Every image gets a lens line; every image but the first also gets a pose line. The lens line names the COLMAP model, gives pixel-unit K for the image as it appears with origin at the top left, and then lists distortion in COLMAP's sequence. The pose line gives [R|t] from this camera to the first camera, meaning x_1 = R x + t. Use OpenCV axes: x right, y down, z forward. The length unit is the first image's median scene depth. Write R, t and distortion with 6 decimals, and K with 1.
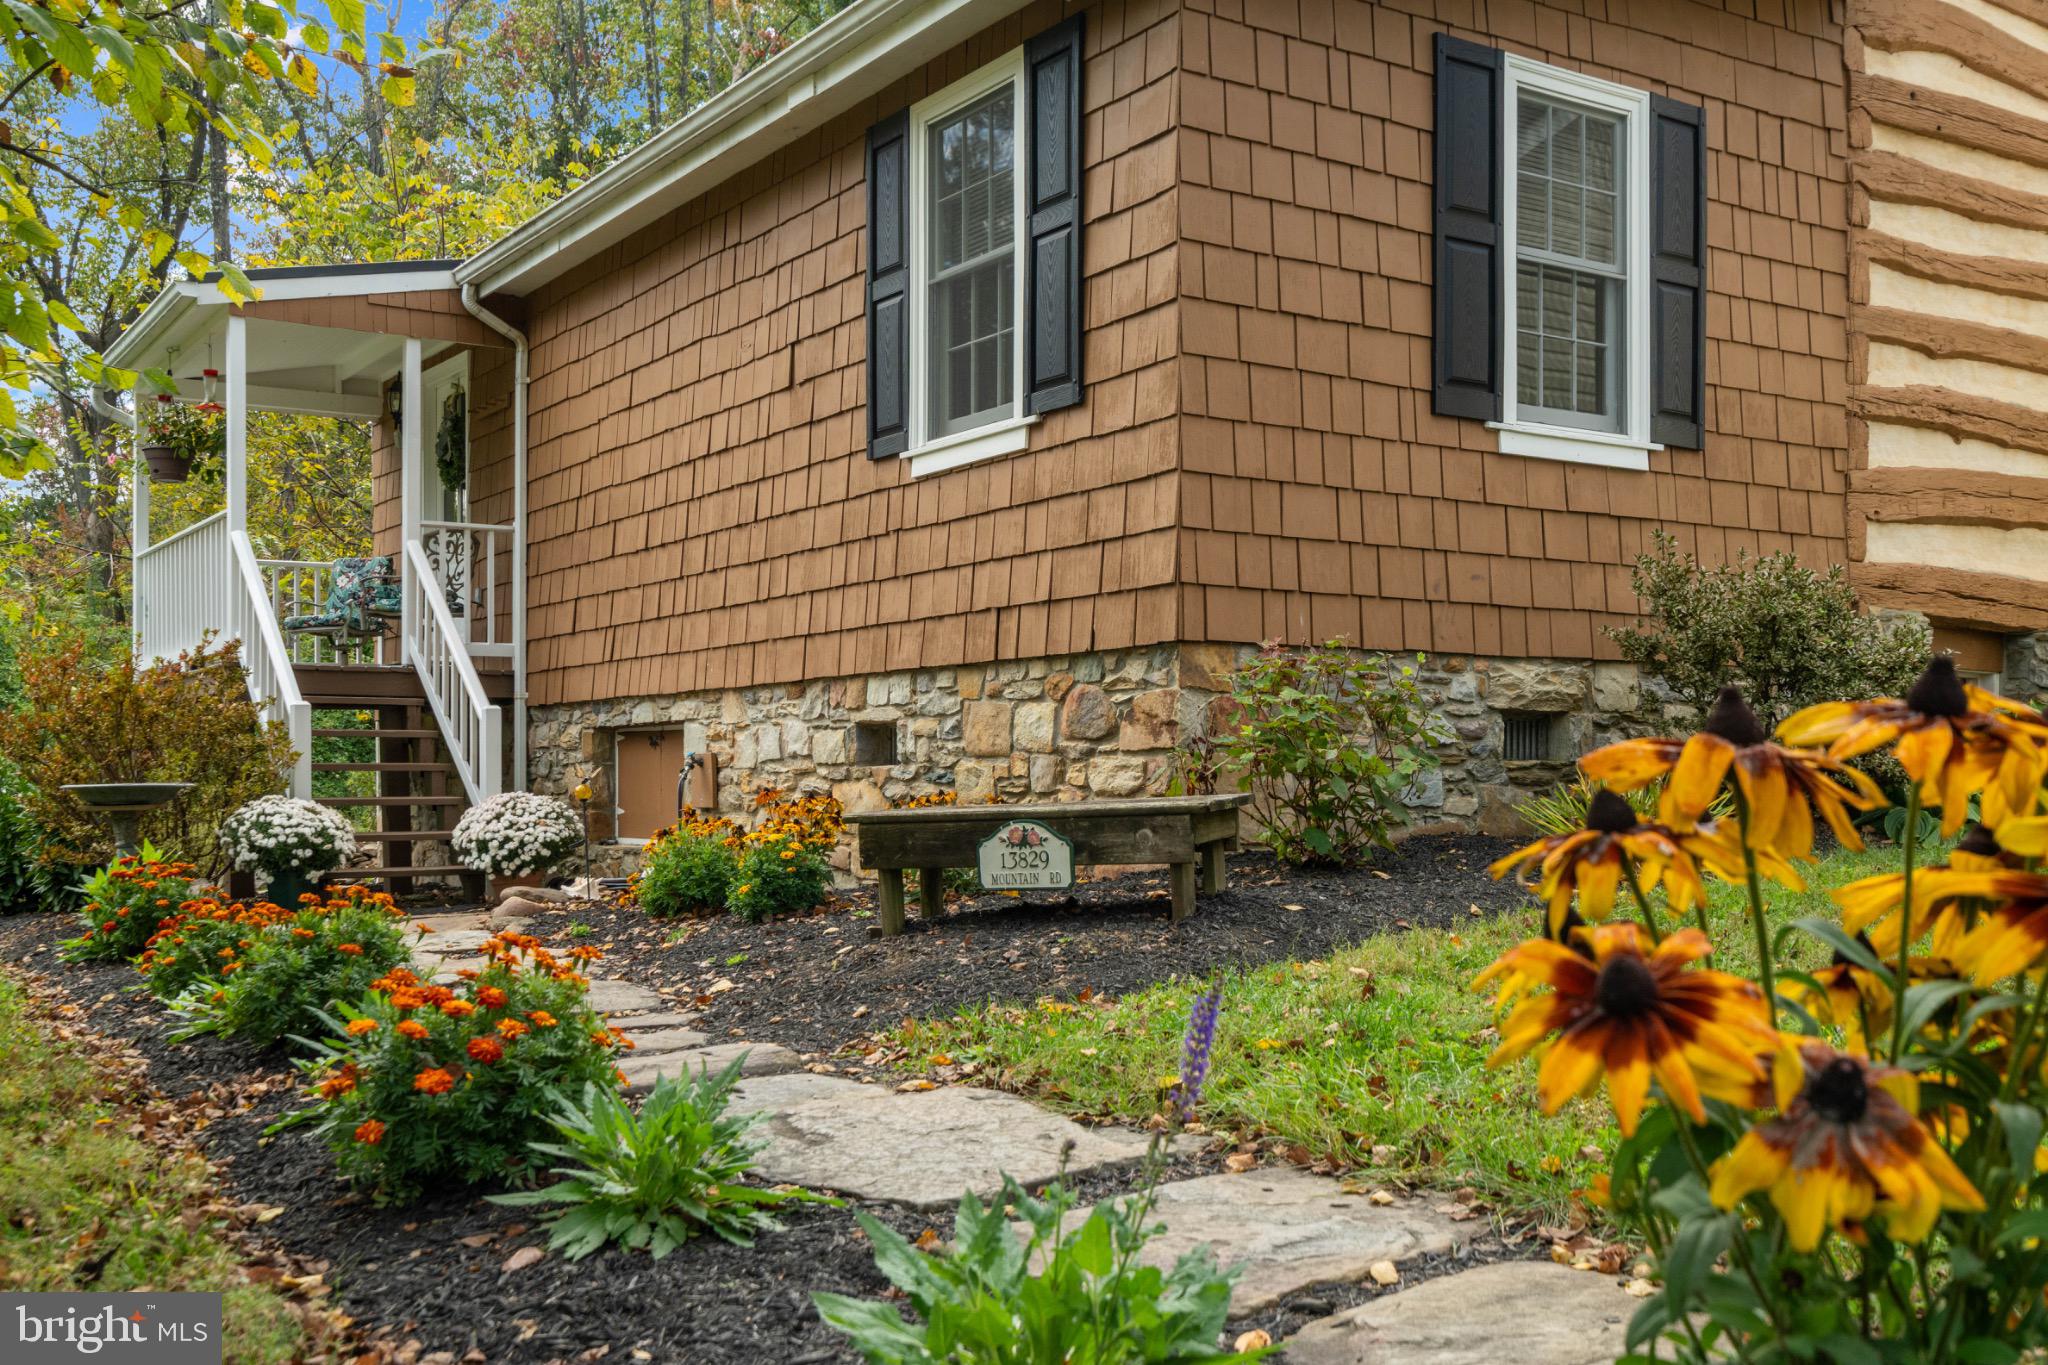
lens RADIAL K [[2042.0, 0, 1021.0], [0, 2042.0, 798.3], [0, 0, 1]] dist [-0.000552, -0.002238]
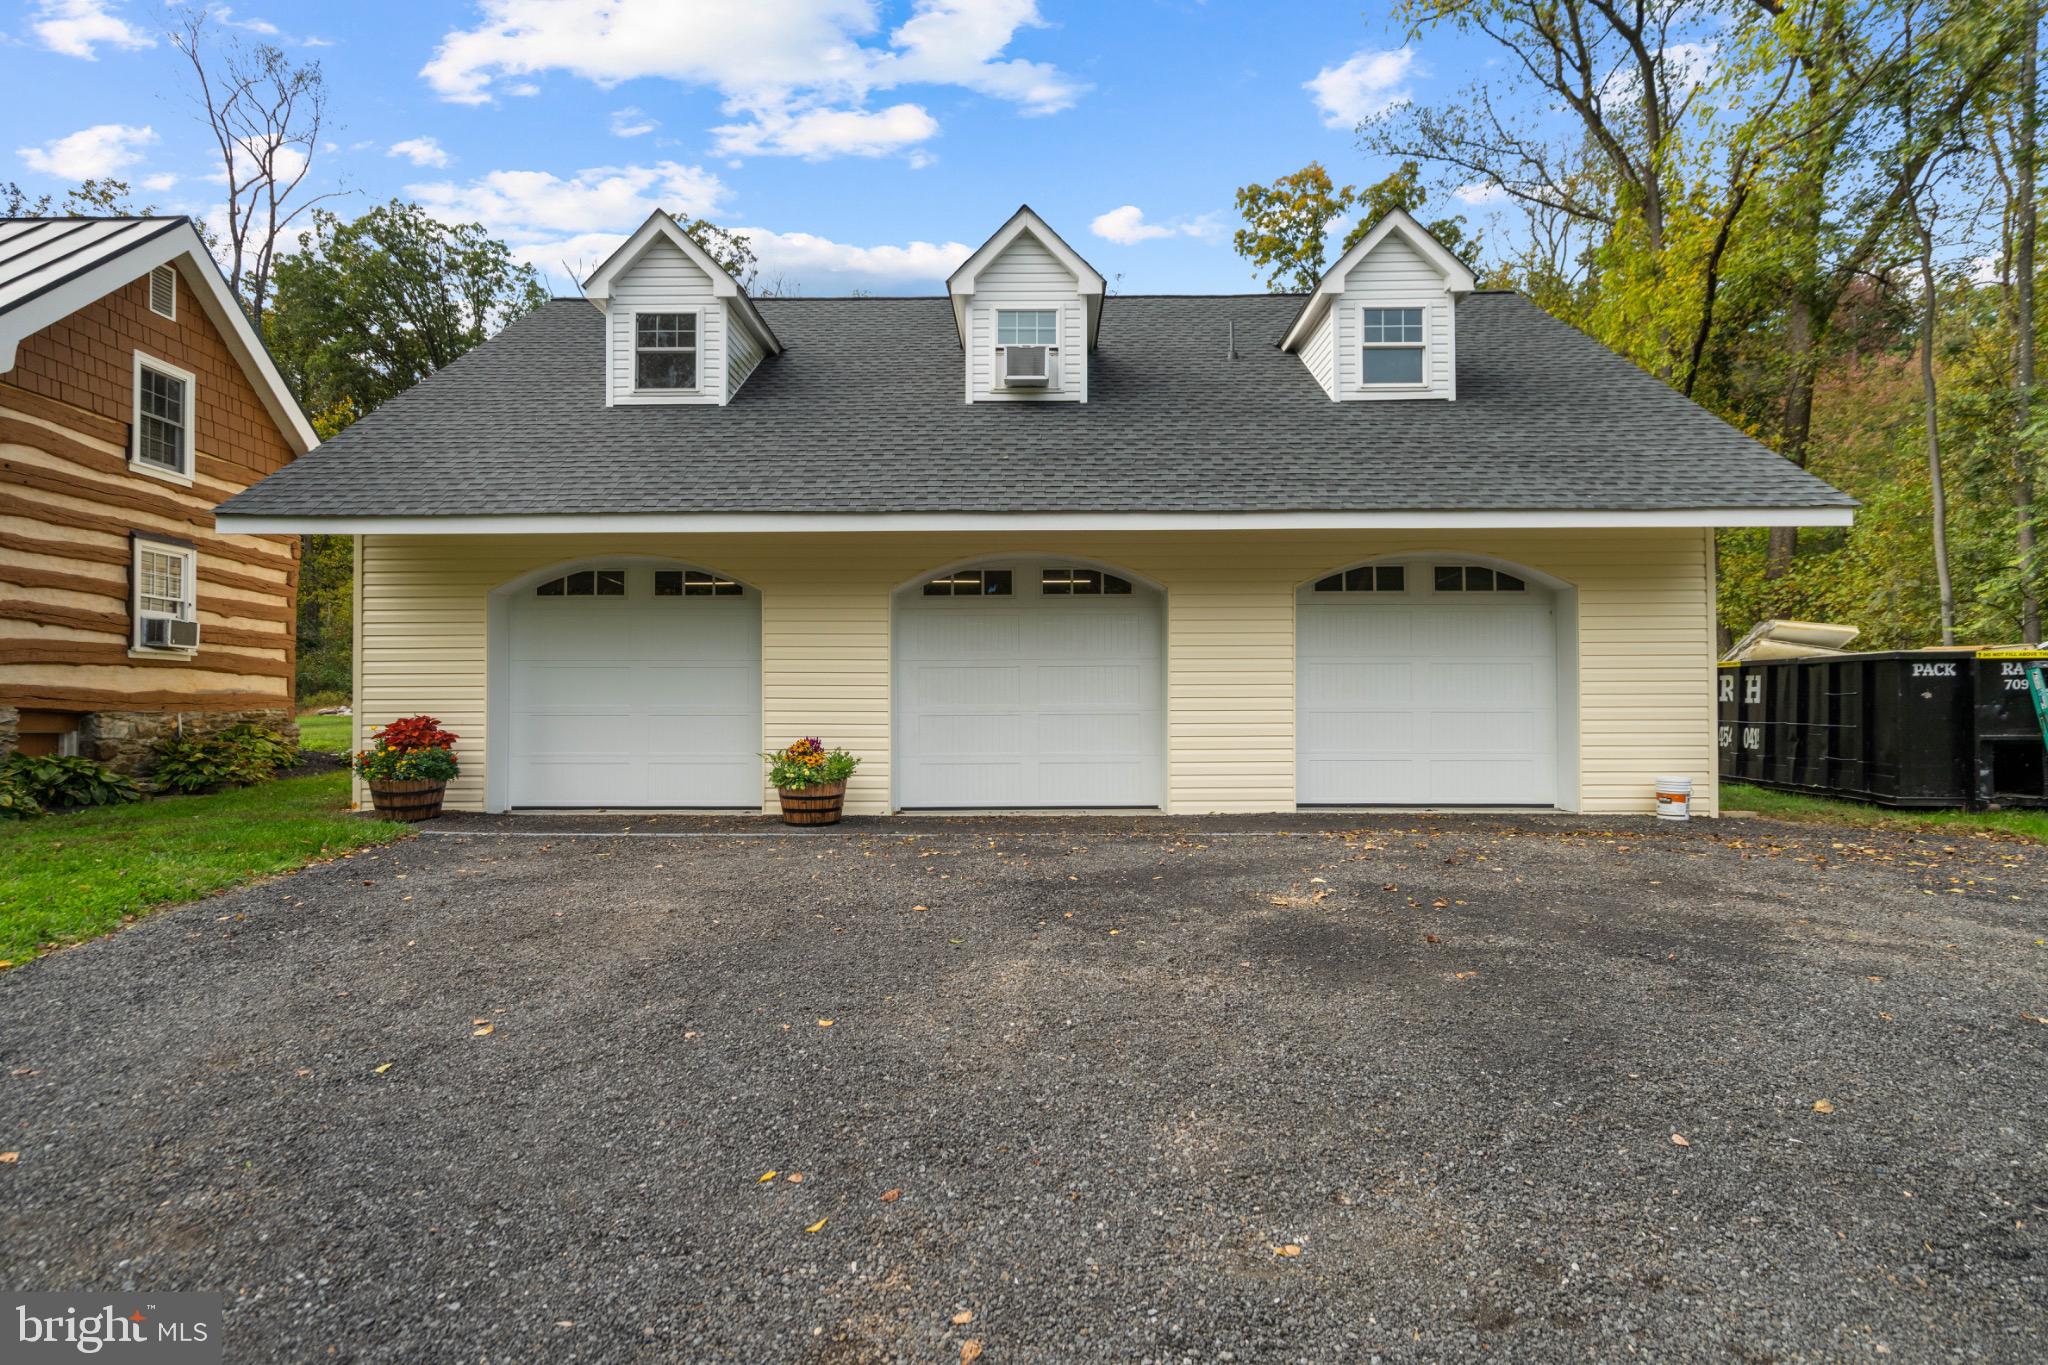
lens RADIAL K [[1089.6, 0, 1027.1], [0, 1089.6, 698.5], [0, 0, 1]] dist [0.002429, 0.000455]
pose [[0.551105, 0.008941, 0.834388, 0.073919], [0.011770, 0.999760, -0.018487, -0.067139], [-0.834353, 0.020008, 0.550867, -0.518103]]
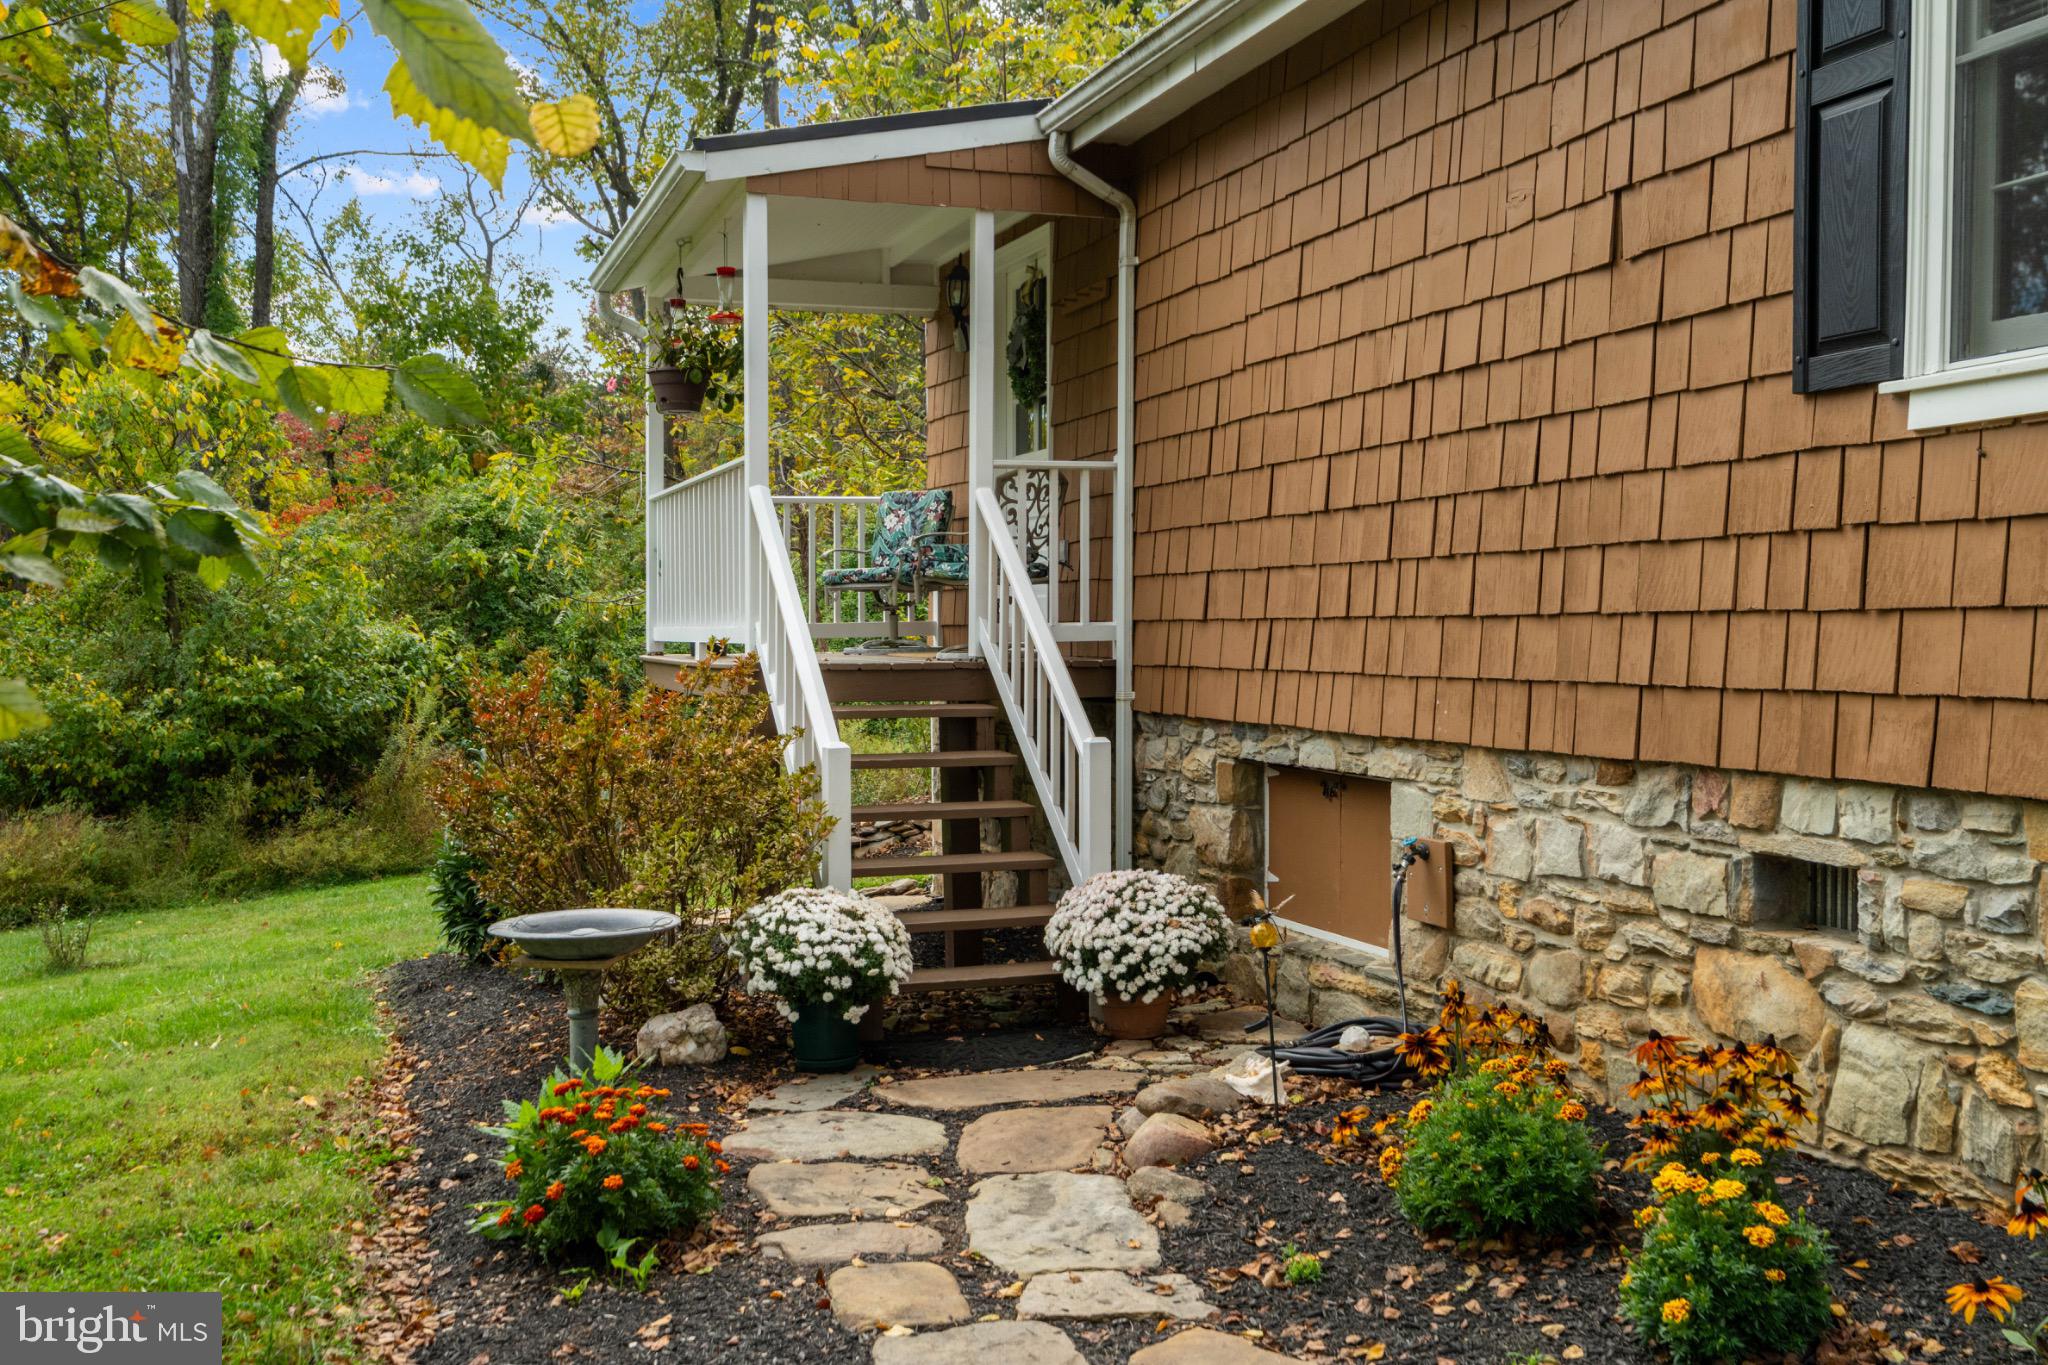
lens RADIAL K [[1999.0, 0, 1024.0], [0, 1999.0, 682.5], [0, 0, 1]] dist [0.001351, 0.009310]
pose [[0.968408, 0.006997, -0.249272, -0.134922], [-0.001531, 0.999754, 0.022114, -0.093619], [0.249365, -0.021034, 0.968181, 0.396813]]
